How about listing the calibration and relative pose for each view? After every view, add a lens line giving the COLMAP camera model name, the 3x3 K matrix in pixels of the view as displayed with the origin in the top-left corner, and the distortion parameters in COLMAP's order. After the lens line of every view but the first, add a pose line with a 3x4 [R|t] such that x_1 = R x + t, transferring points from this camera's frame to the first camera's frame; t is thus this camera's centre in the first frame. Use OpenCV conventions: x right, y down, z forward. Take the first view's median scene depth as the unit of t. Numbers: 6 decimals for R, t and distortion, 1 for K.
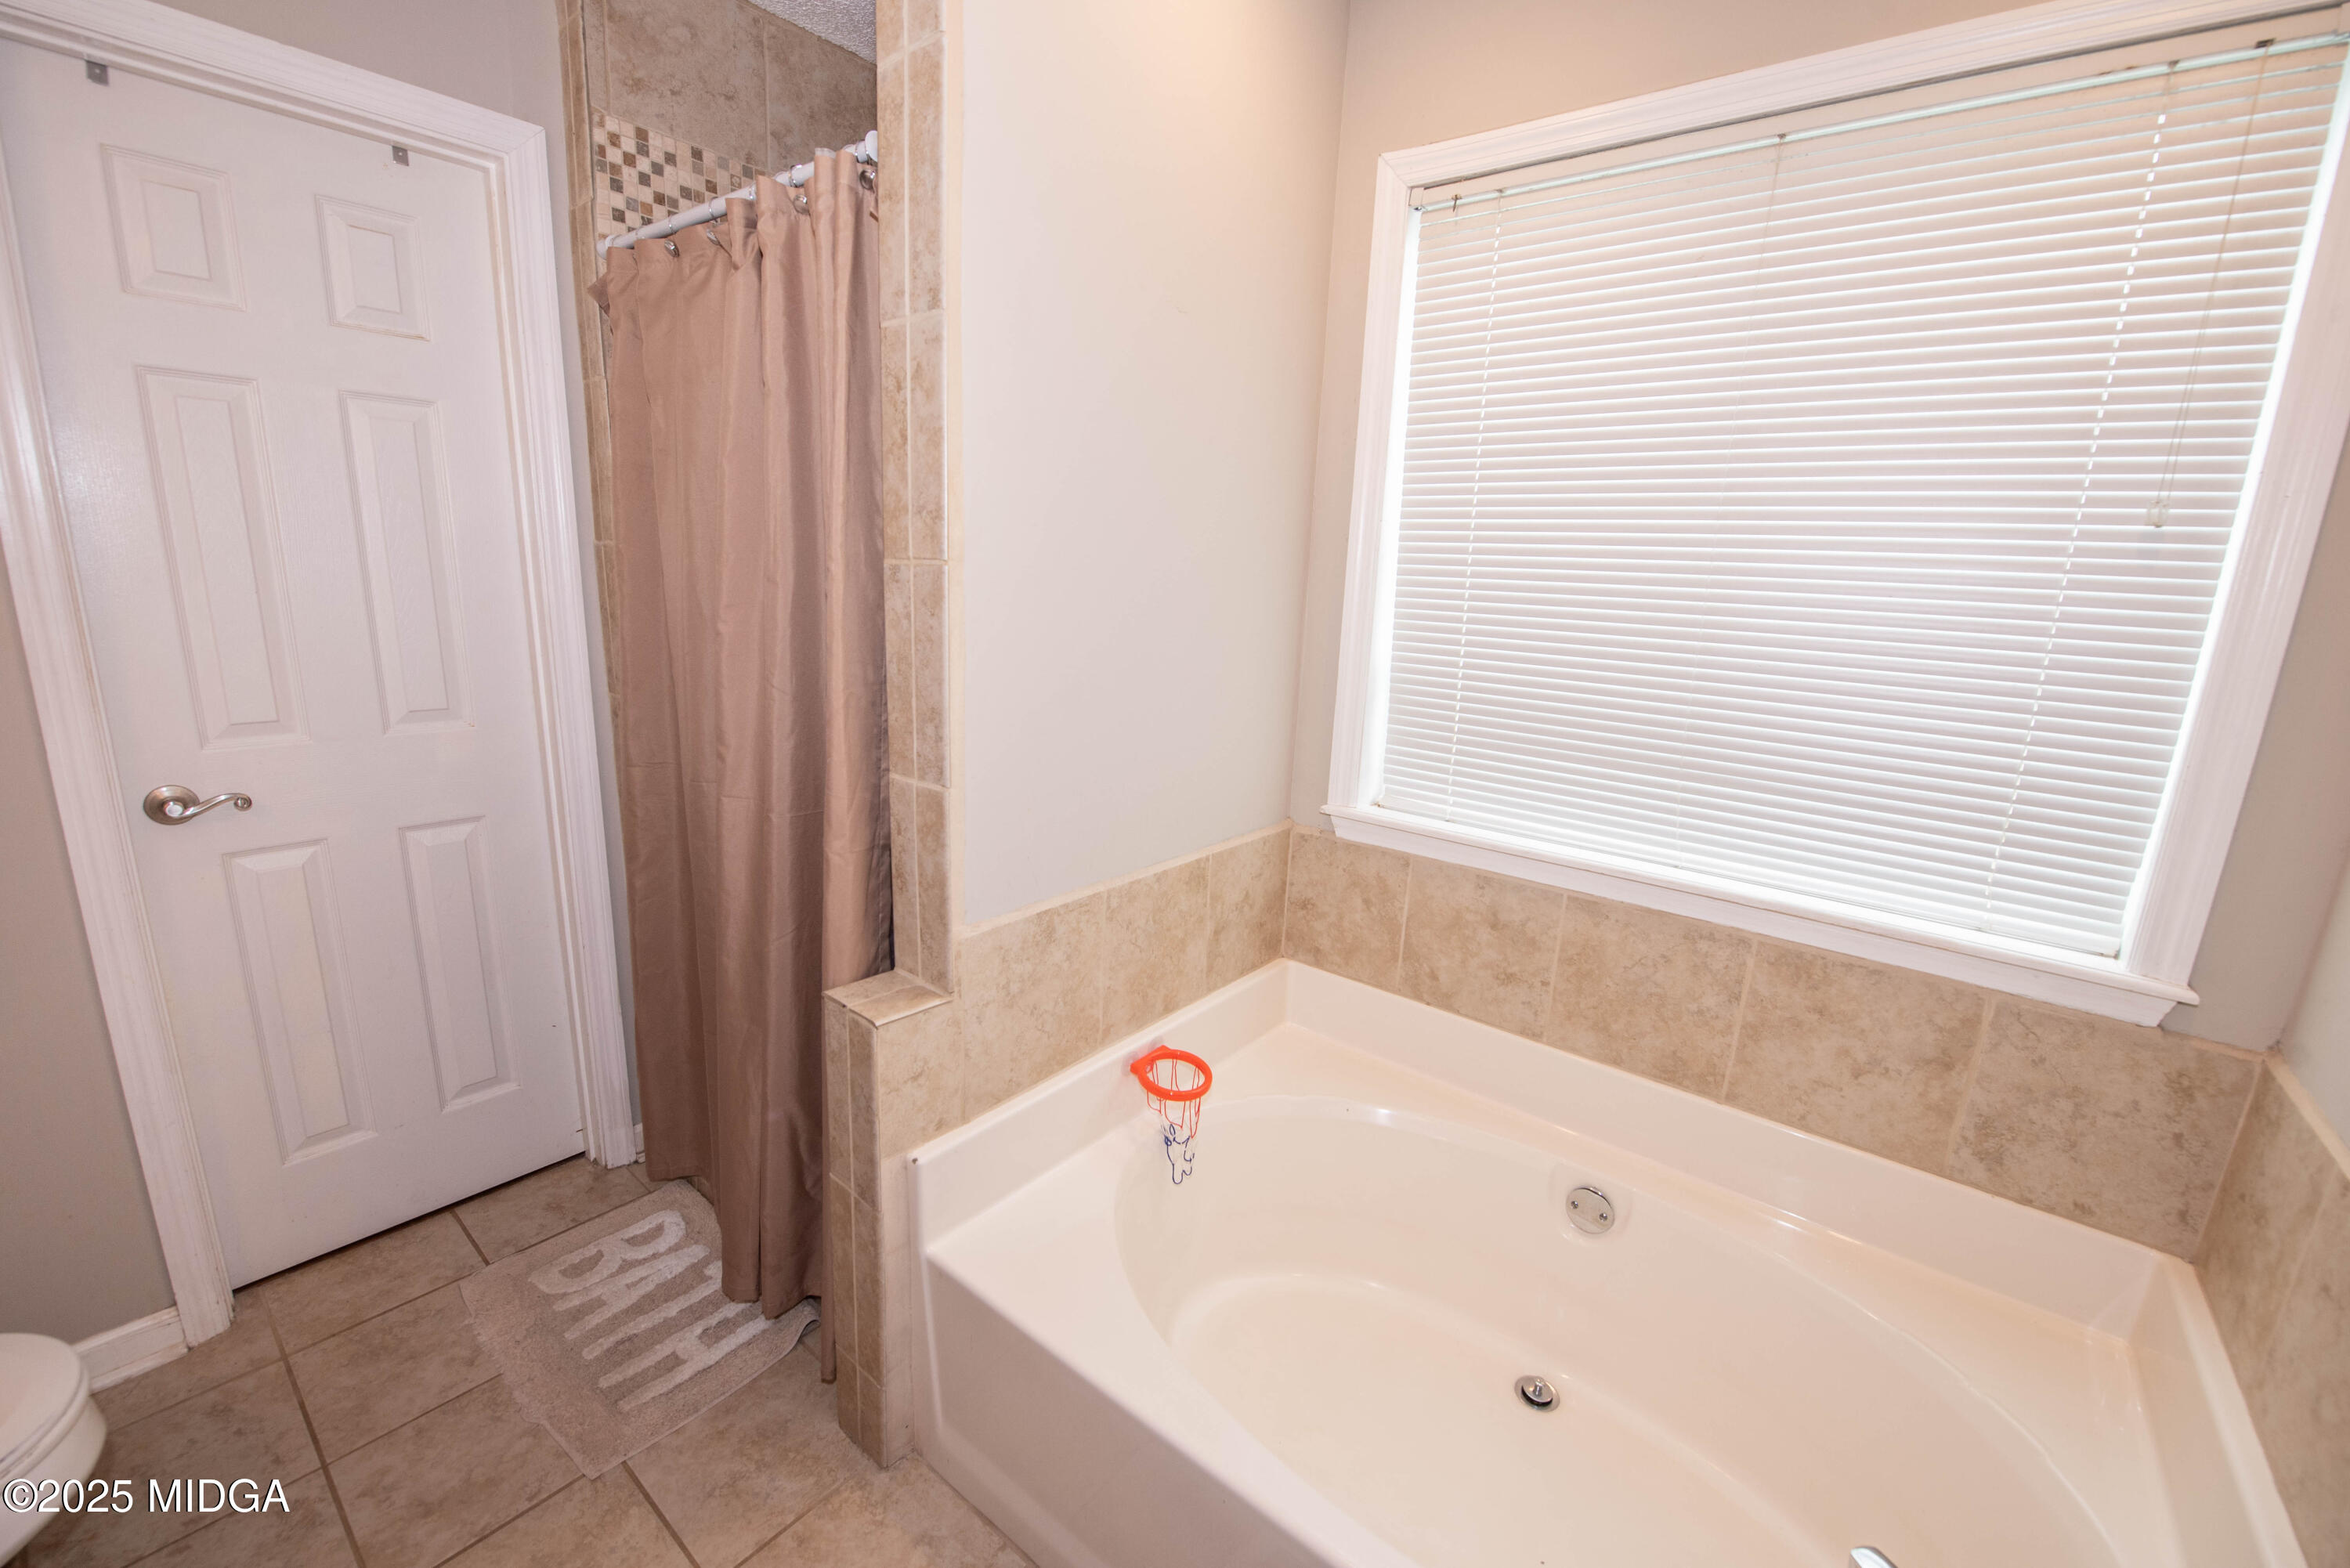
lens RADIAL K [[936.4, 0, 1180.9], [0, 936.4, 785.3], [0, 0, 1]] dist [-0.013095, -0.004118]
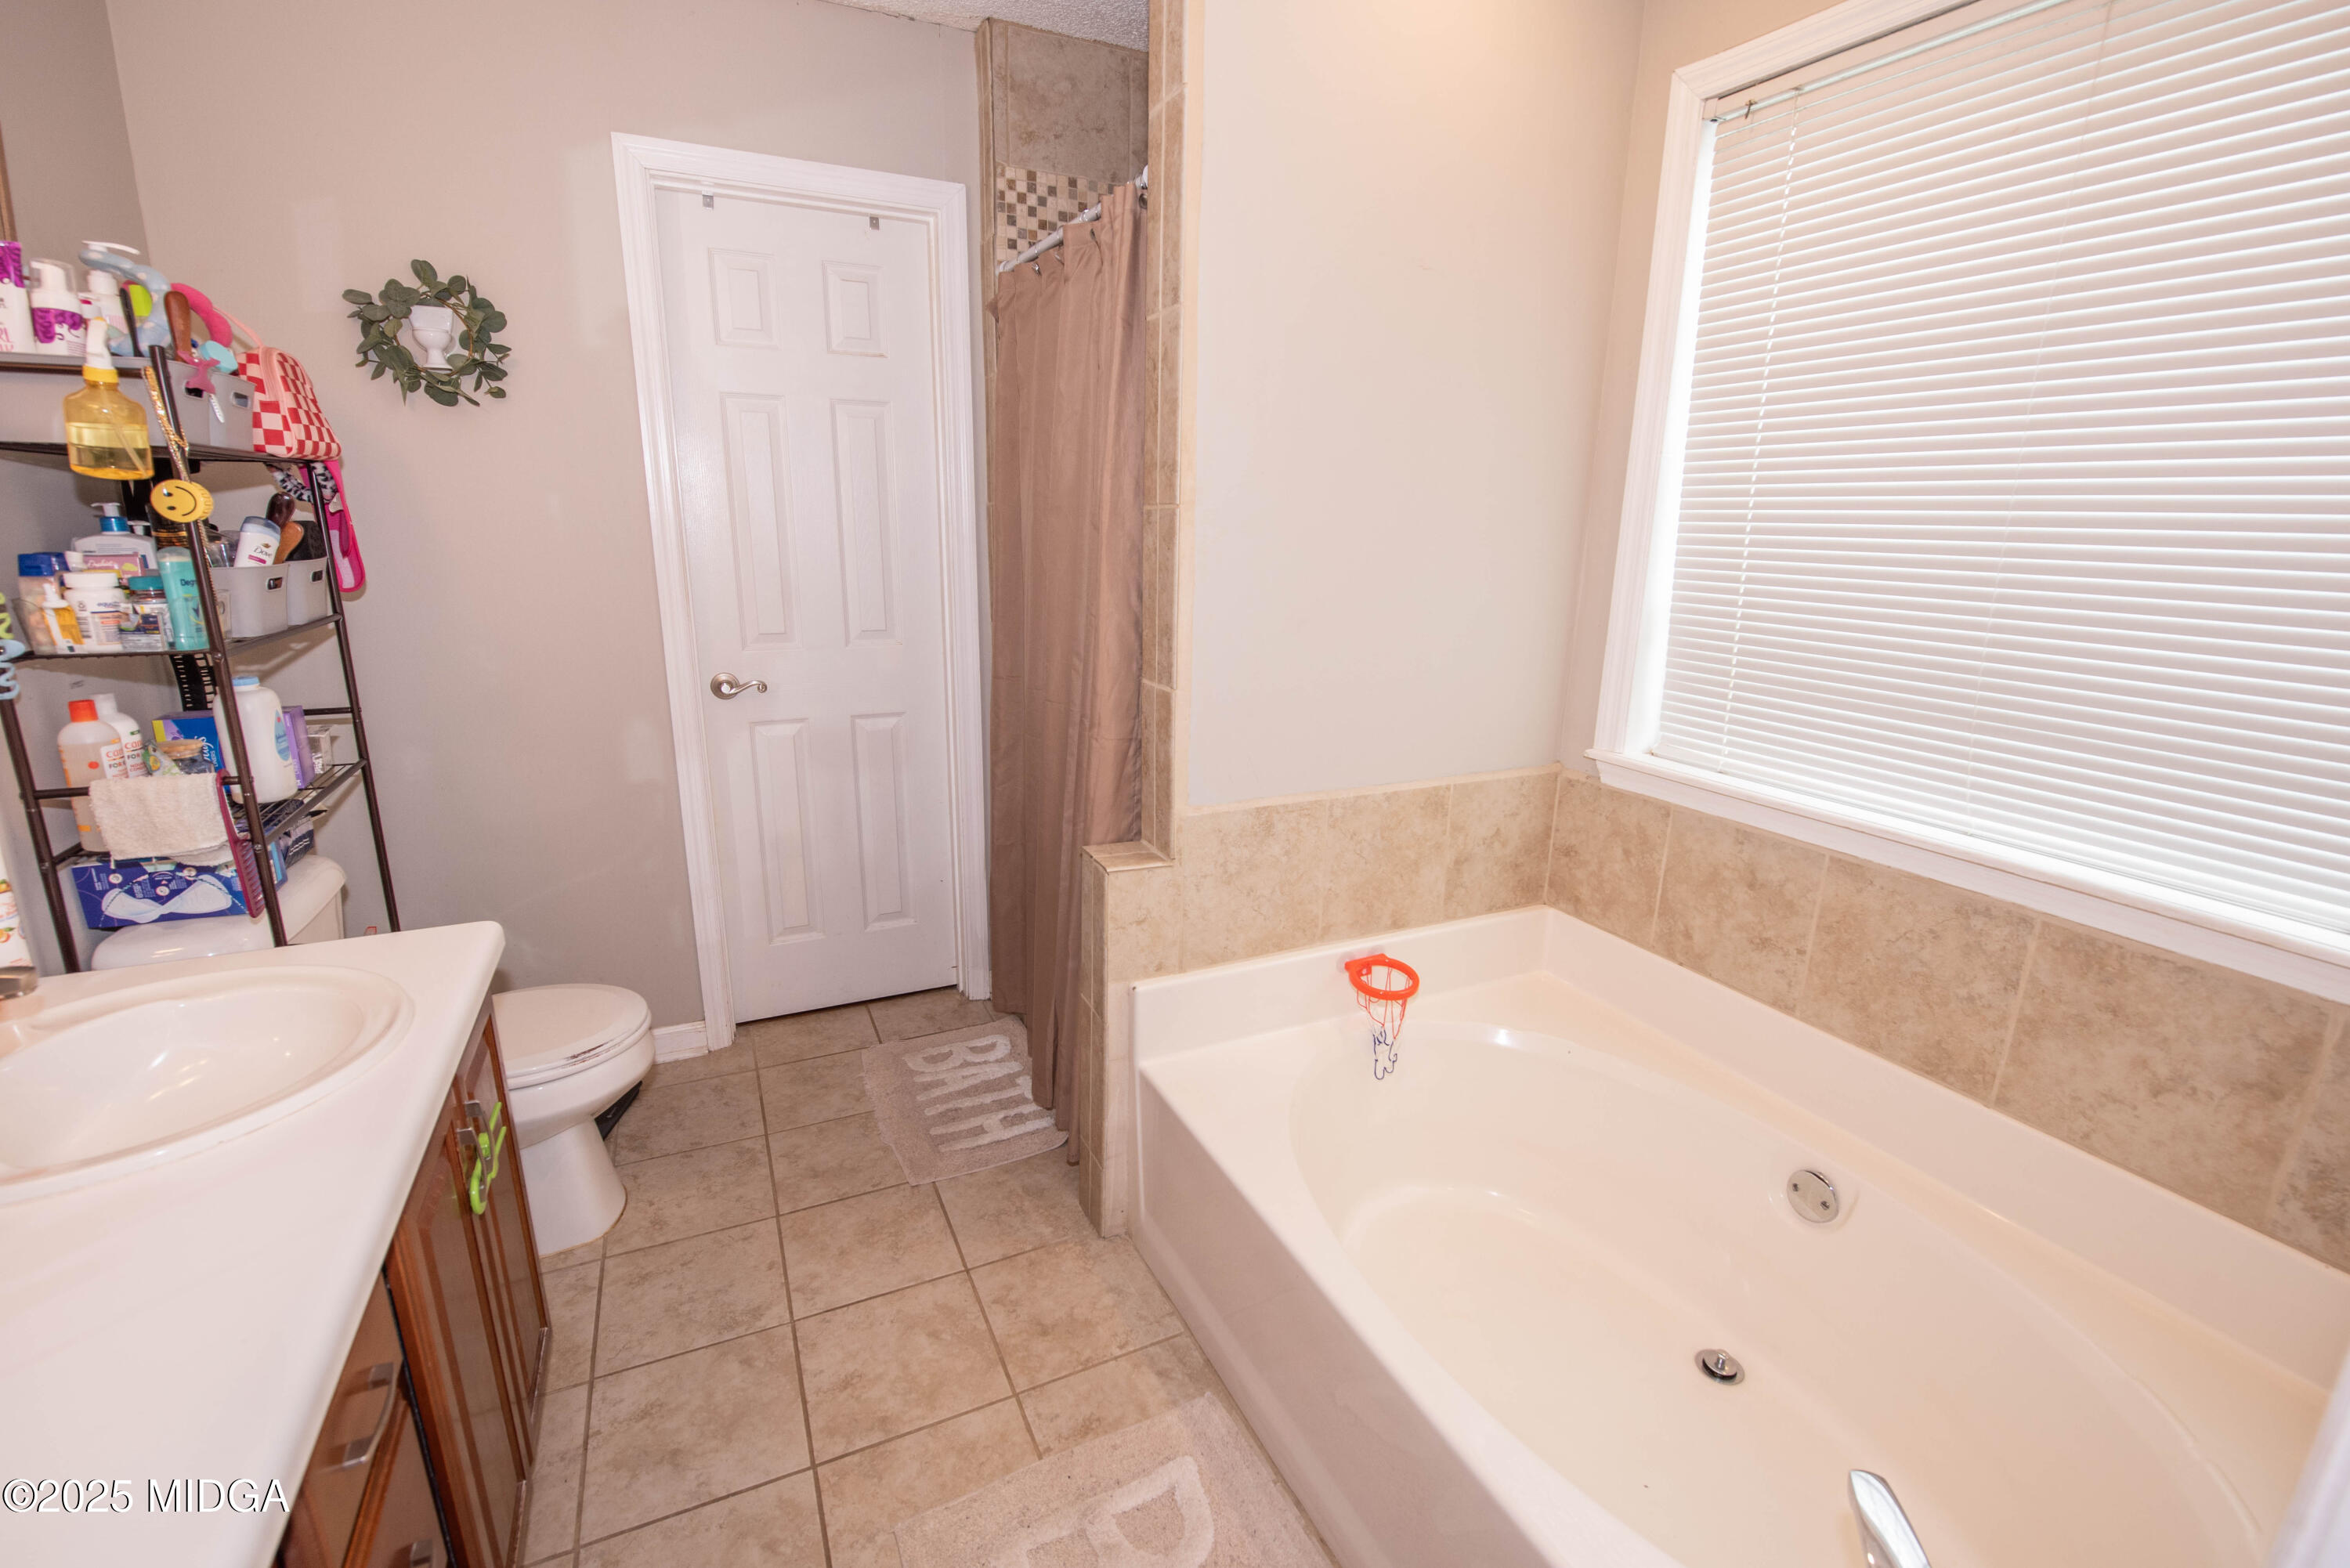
lens RADIAL K [[1017.3, 0, 1183.3], [0, 1017.3, 780.3], [0, 0, 1]] dist [-0.008618, -0.004145]
pose [[0.900991, 0.080421, -0.426318, 0.273143], [-0.074461, 0.996752, 0.030661, 0.063707], [0.427399, 0.004119, 0.904054, -0.168240]]
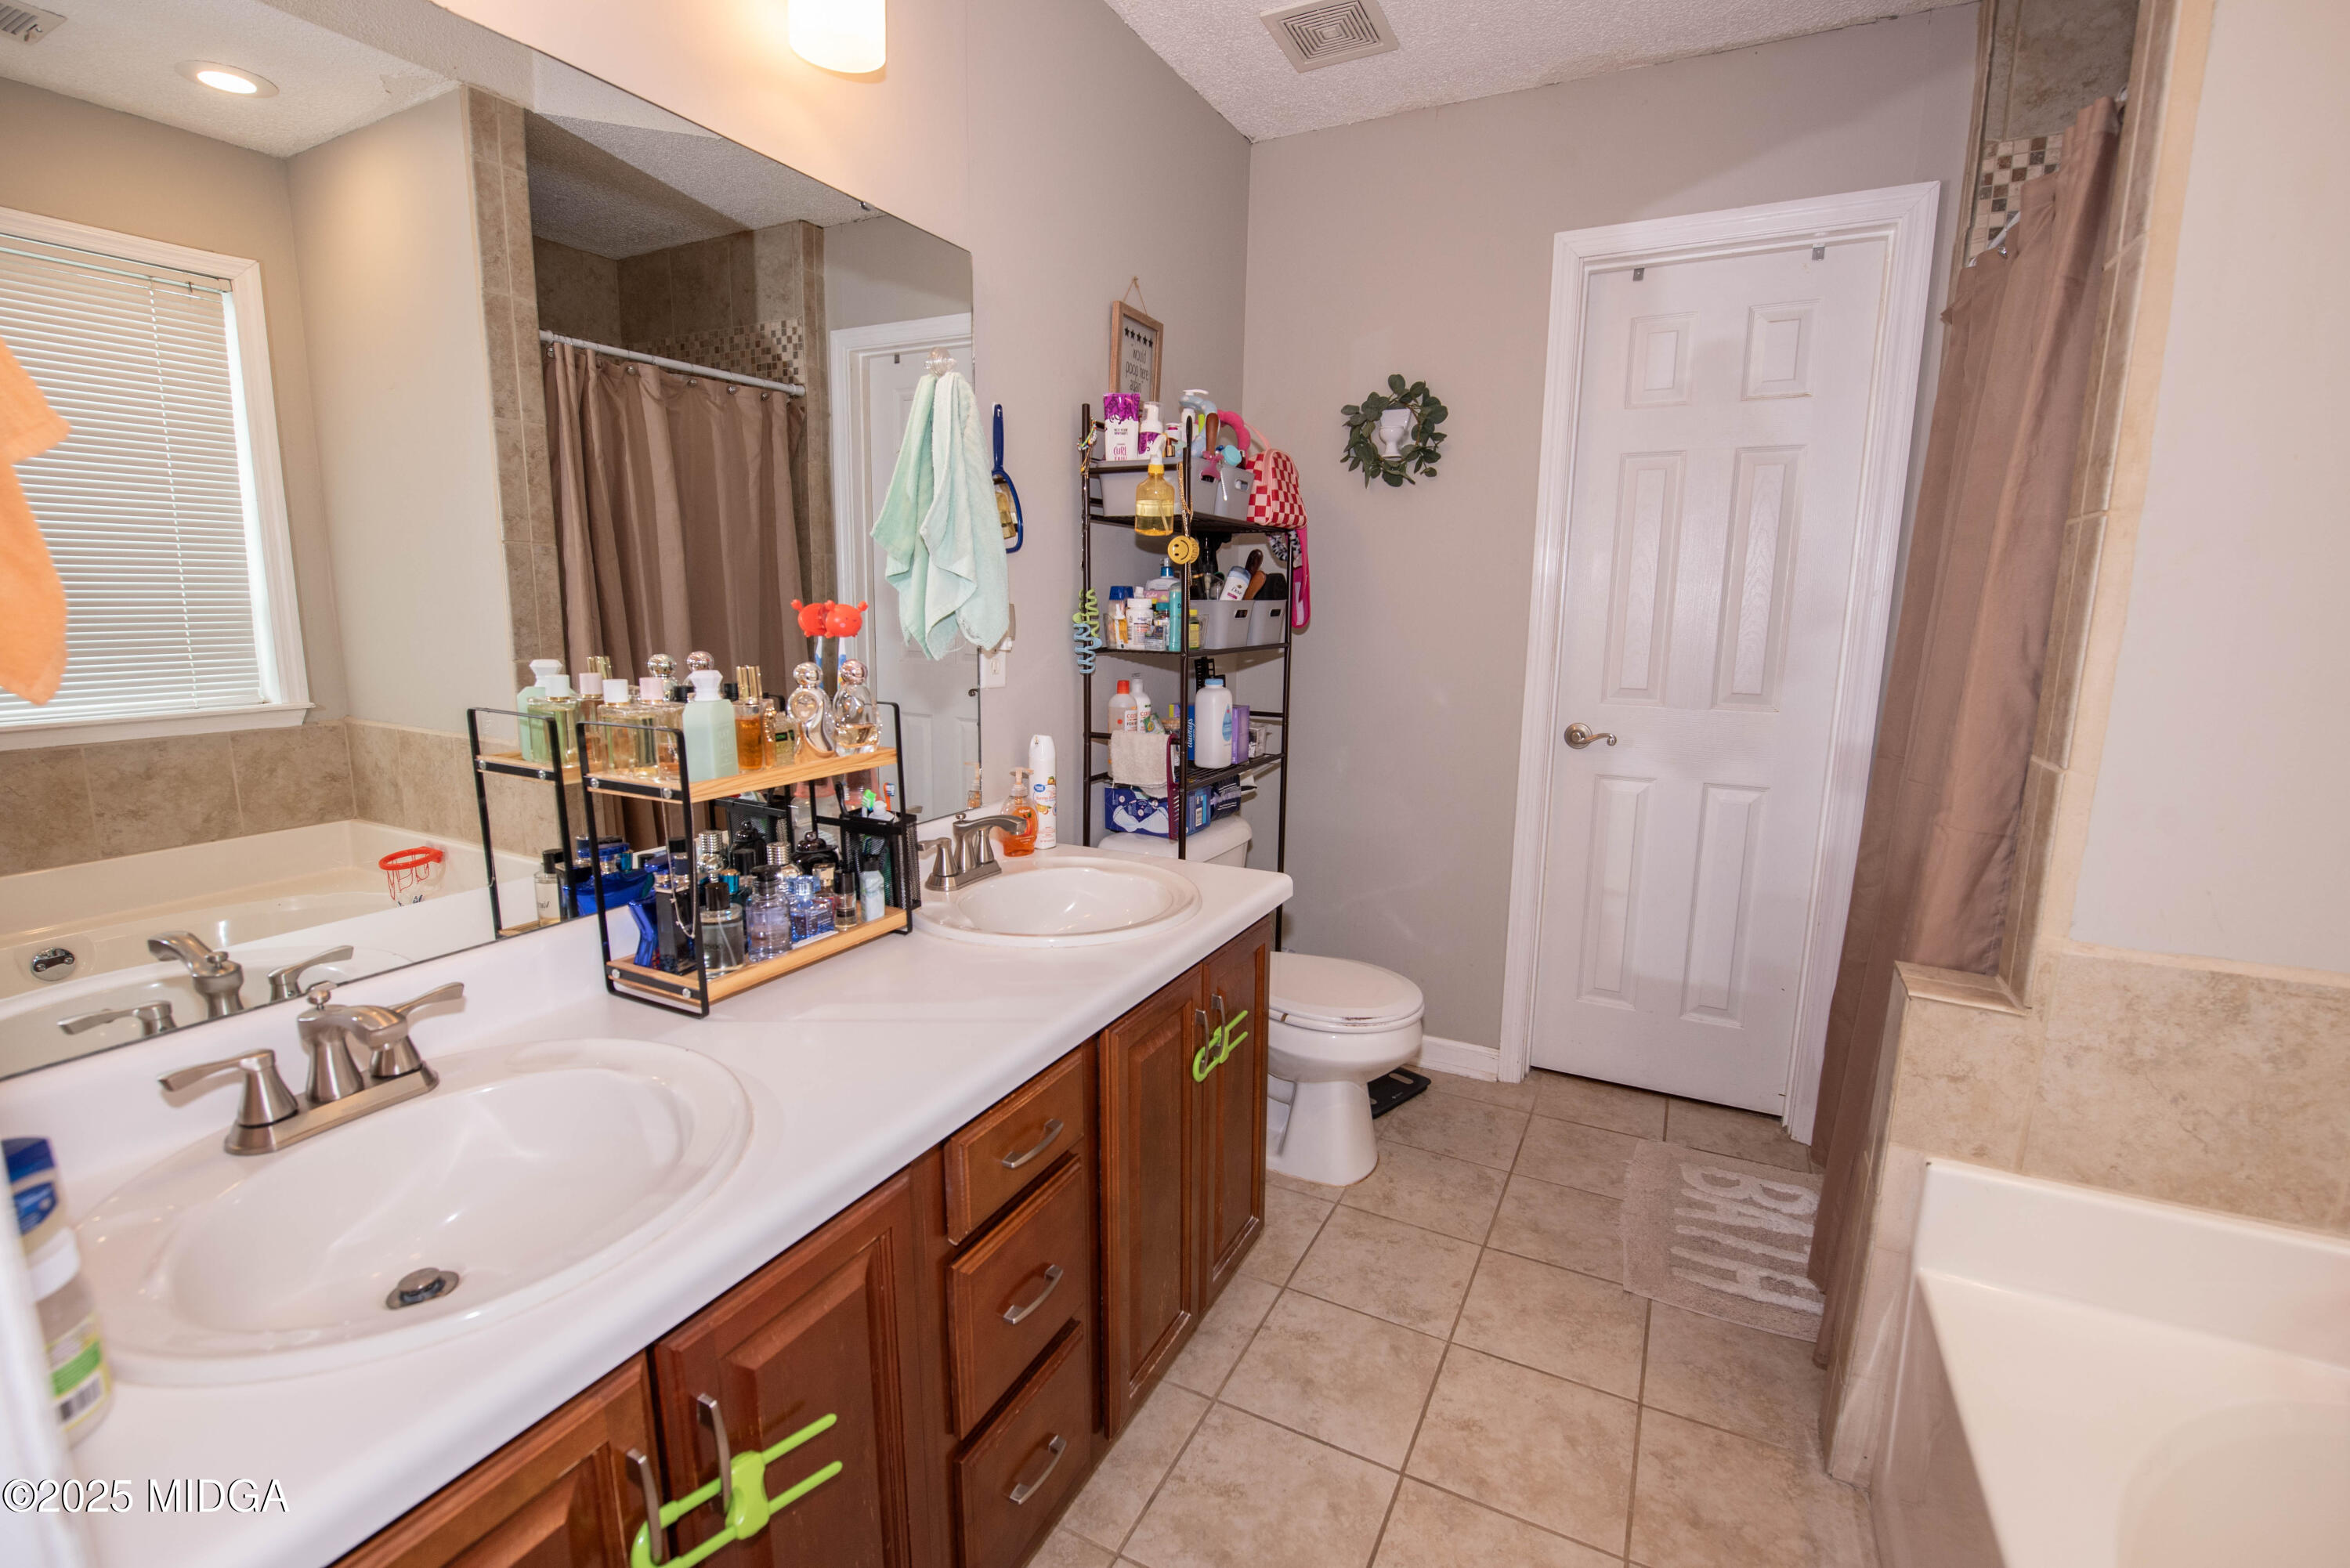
lens RADIAL K [[1017.3, 0, 1183.3], [0, 1017.3, 780.3], [0, 0, 1]] dist [-0.008618, -0.004145]
pose [[0.201333, 0.127267, -0.971220, 0.401080], [-0.219529, 0.972164, 0.081883, 0.092684], [0.954606, 0.196725, 0.223667, -0.001849]]
